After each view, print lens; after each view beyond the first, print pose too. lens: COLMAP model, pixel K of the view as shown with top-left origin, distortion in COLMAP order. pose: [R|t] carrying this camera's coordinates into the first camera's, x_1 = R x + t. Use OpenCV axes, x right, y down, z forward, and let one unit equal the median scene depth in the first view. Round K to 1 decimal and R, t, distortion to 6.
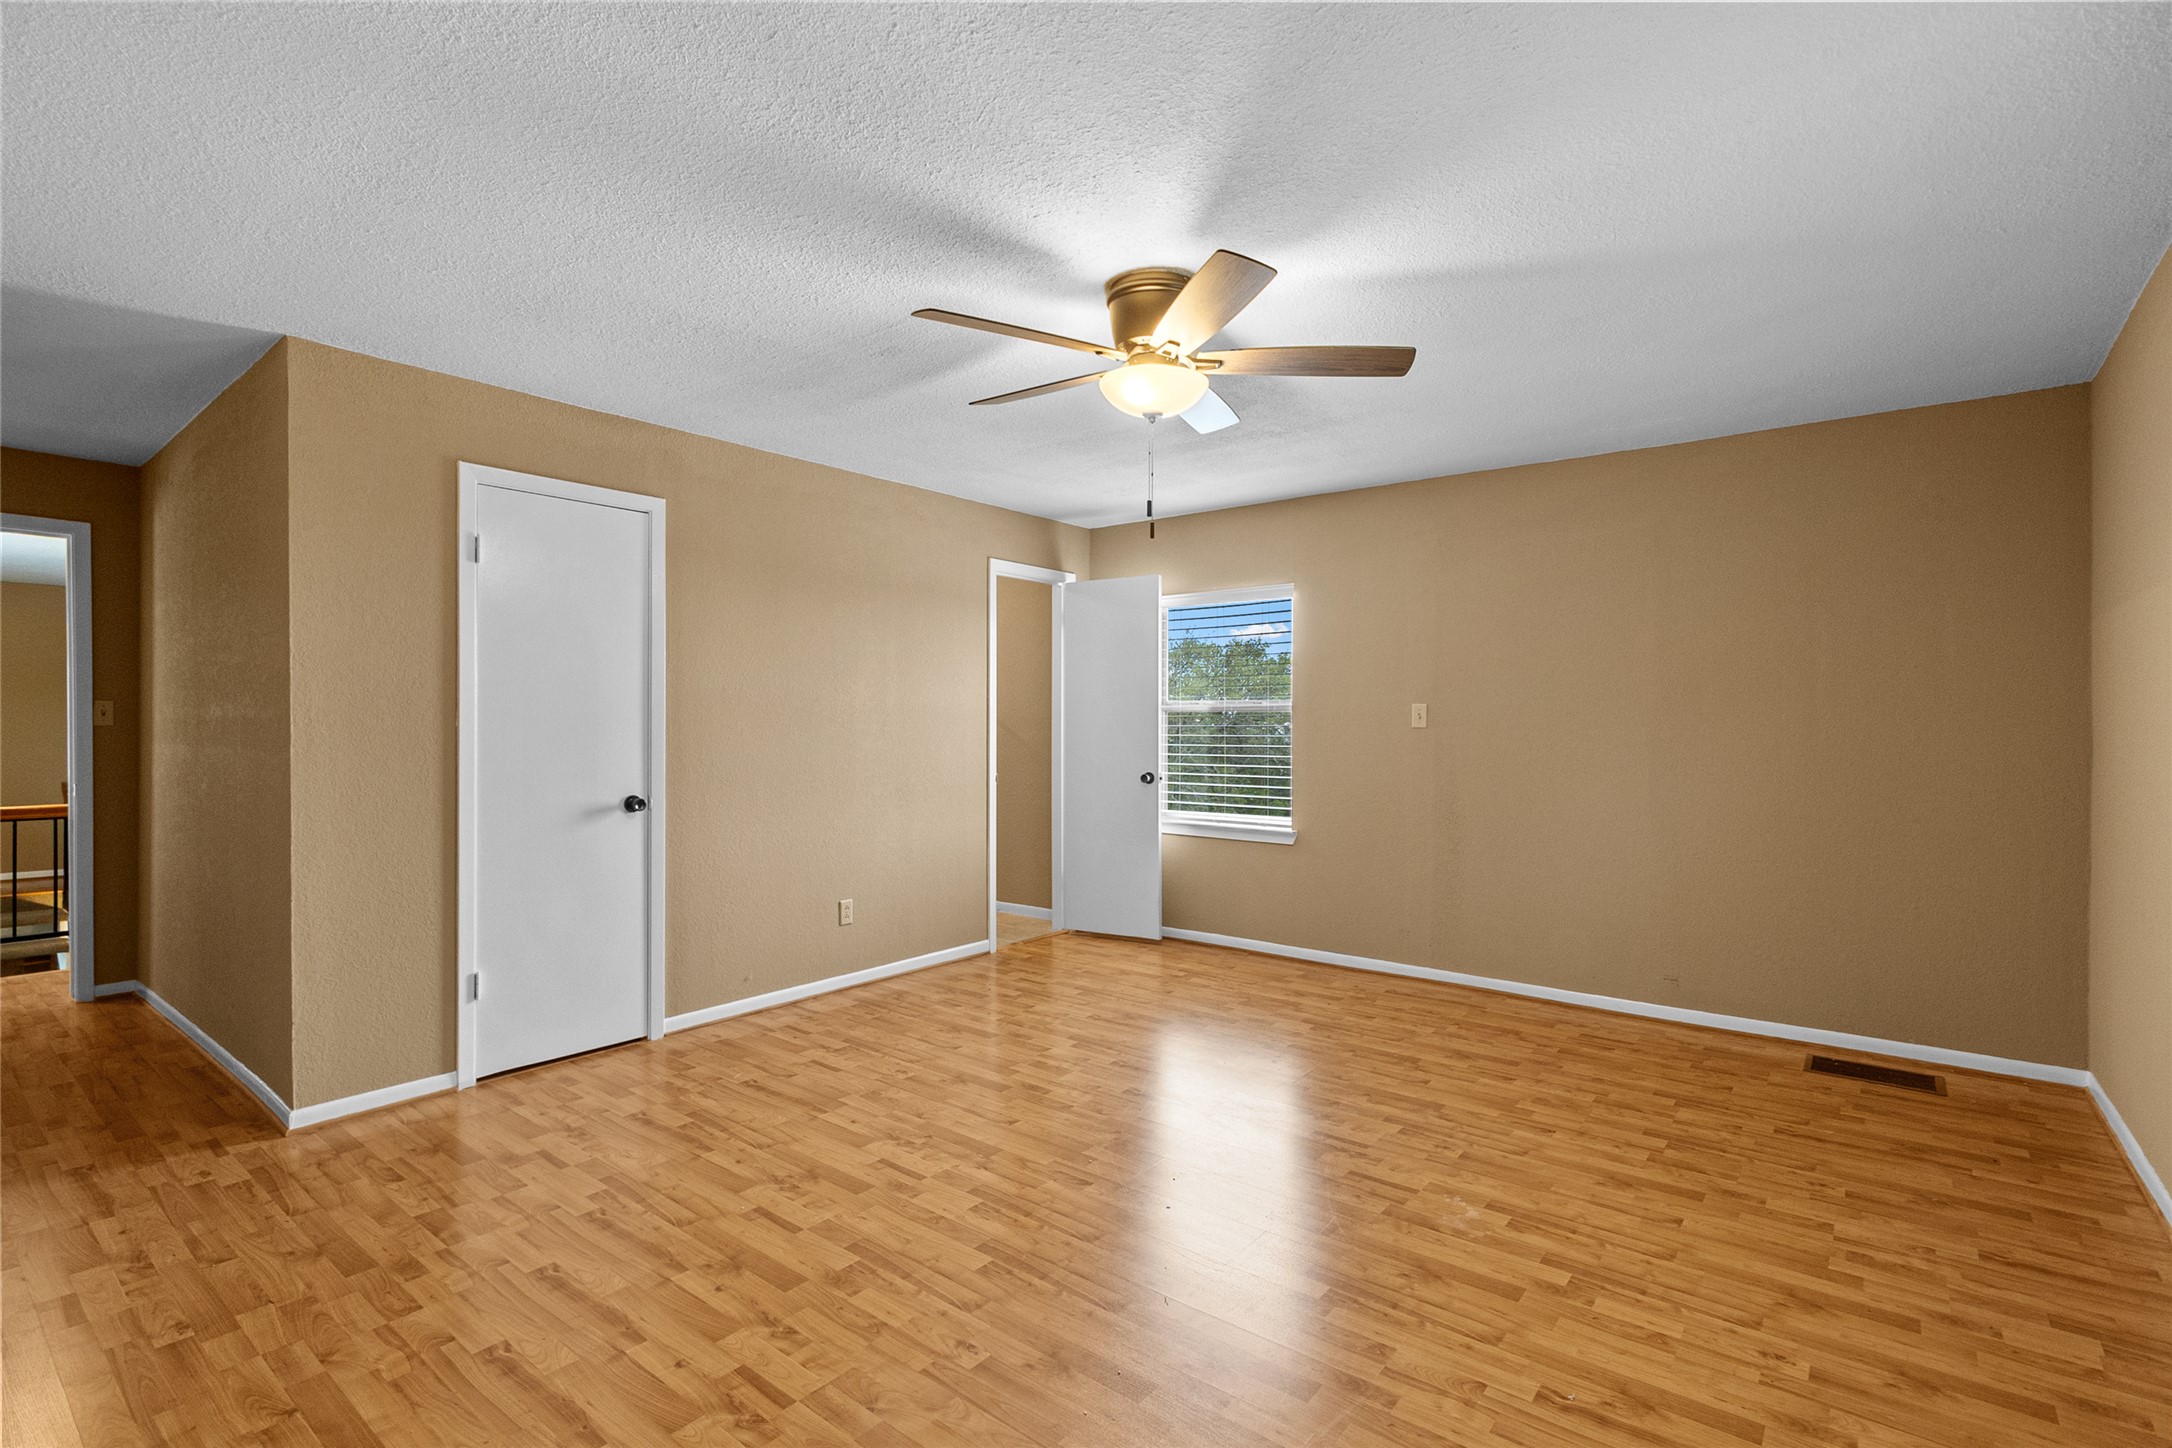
lens RADIAL K [[1009.4, 0, 1069.8], [0, 1009.4, 720.9], [0, 0, 1]] dist [-0.001105, 0.000154]
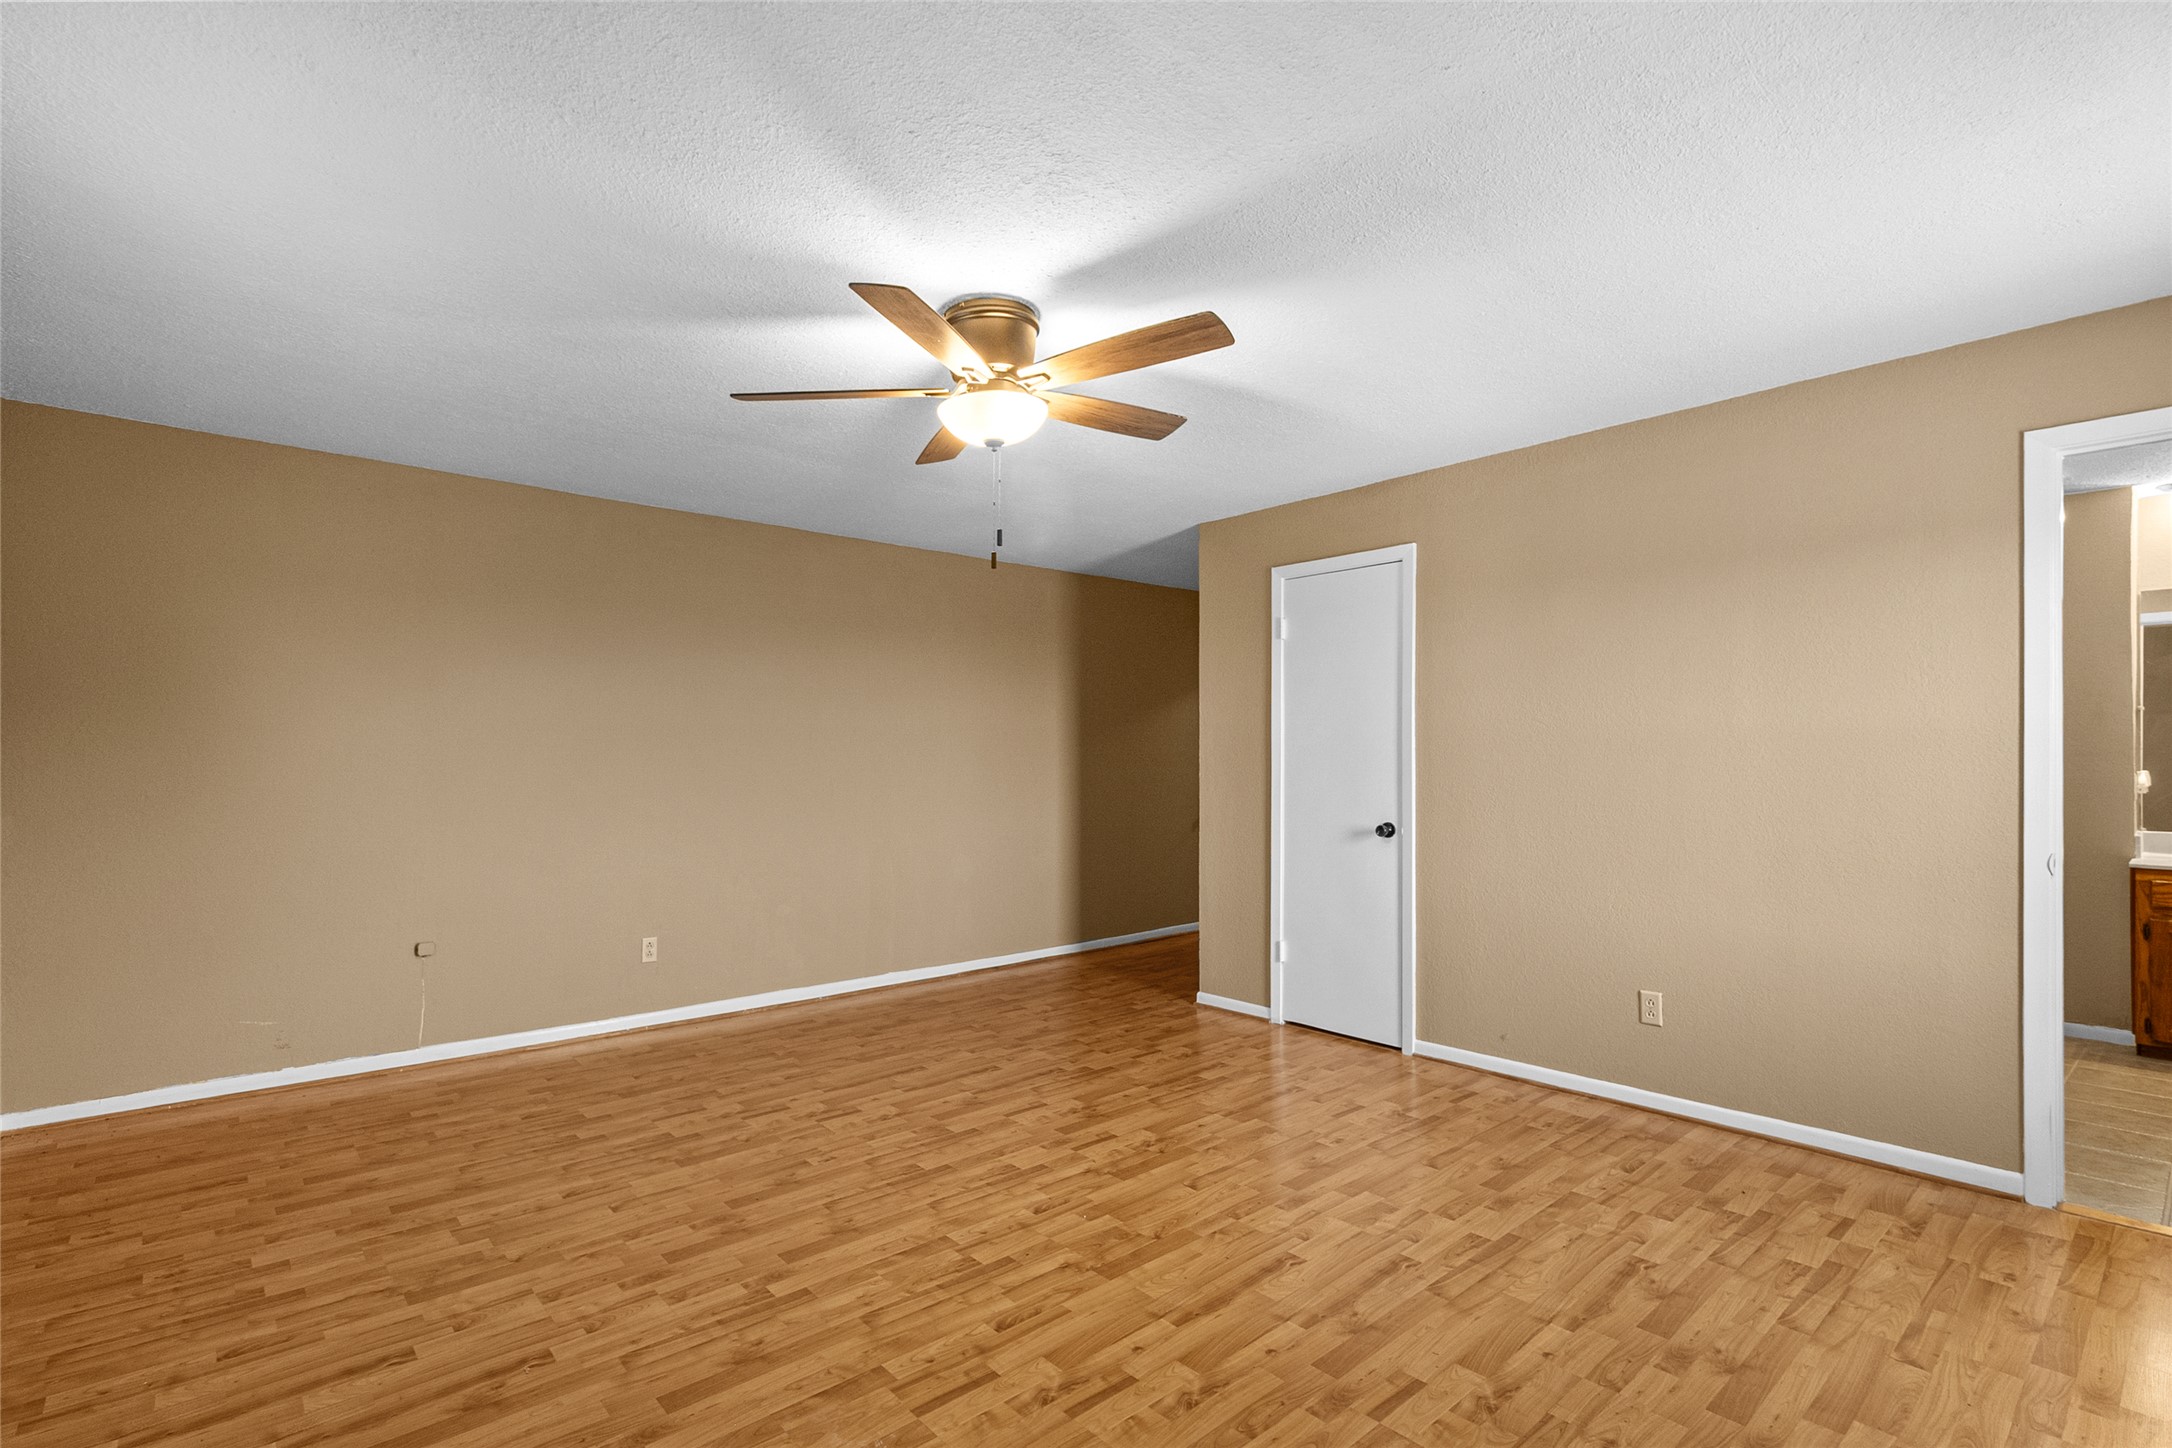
lens RADIAL K [[1009.4, 0, 1069.9], [0, 1009.4, 747.3], [0, 0, 1]] dist [-0.001105, 0.000154]
pose [[-0.169033, -0.011148, -0.985547, 0.898784], [0.004630, 0.999916, -0.012105, 0.004742], [0.985600, -0.006609, -0.168967, 1.070710]]
